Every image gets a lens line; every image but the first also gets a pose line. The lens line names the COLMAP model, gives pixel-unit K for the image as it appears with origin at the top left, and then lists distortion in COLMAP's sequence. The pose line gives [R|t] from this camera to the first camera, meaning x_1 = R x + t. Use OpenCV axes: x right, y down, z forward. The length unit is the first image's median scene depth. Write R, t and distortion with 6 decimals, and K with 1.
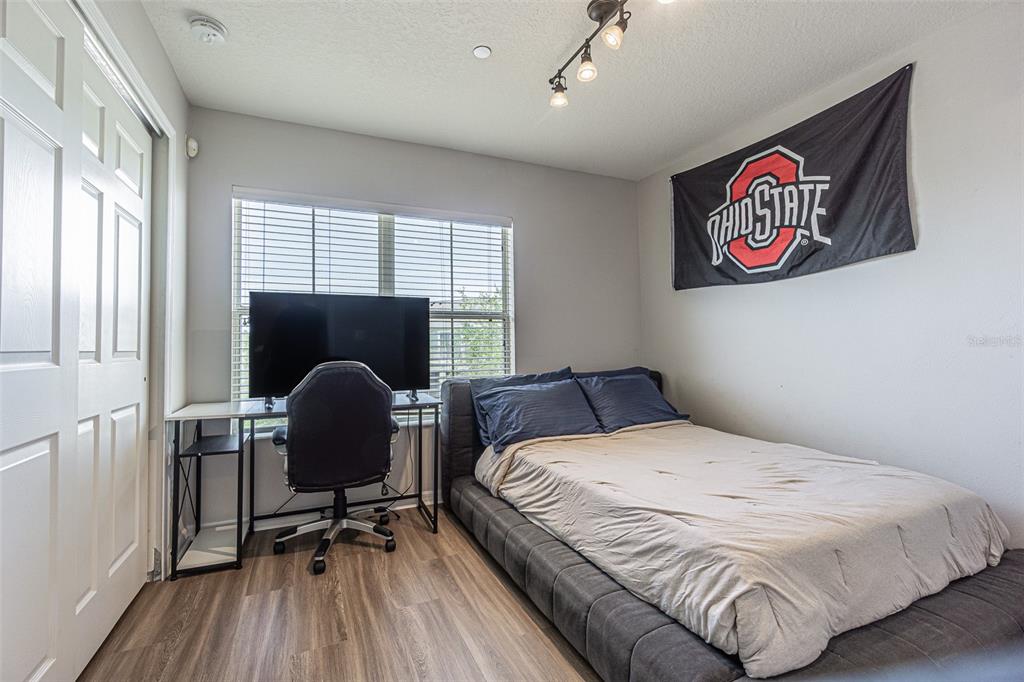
lens RADIAL K [[463.6, 0, 516.0], [0, 463.6, 338.7], [0, 0, 1]] dist [-0.001519, -0.000397]
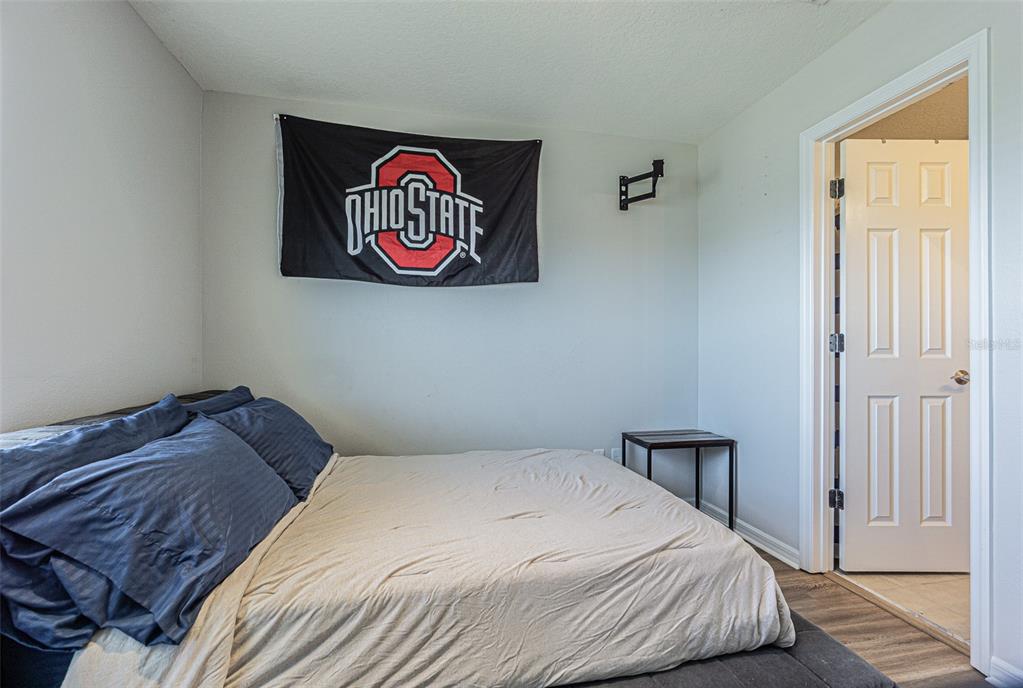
lens RADIAL K [[445.1, 0, 516.5], [0, 445.1, 351.9], [0, 0, 1]] dist [-0.005442, -0.000770]
pose [[0.216753, 0.011315, 0.976161, -0.307237], [-0.019204, 0.999789, -0.007324, 0.013712], [-0.976038, -0.017159, 0.216924, 0.623076]]
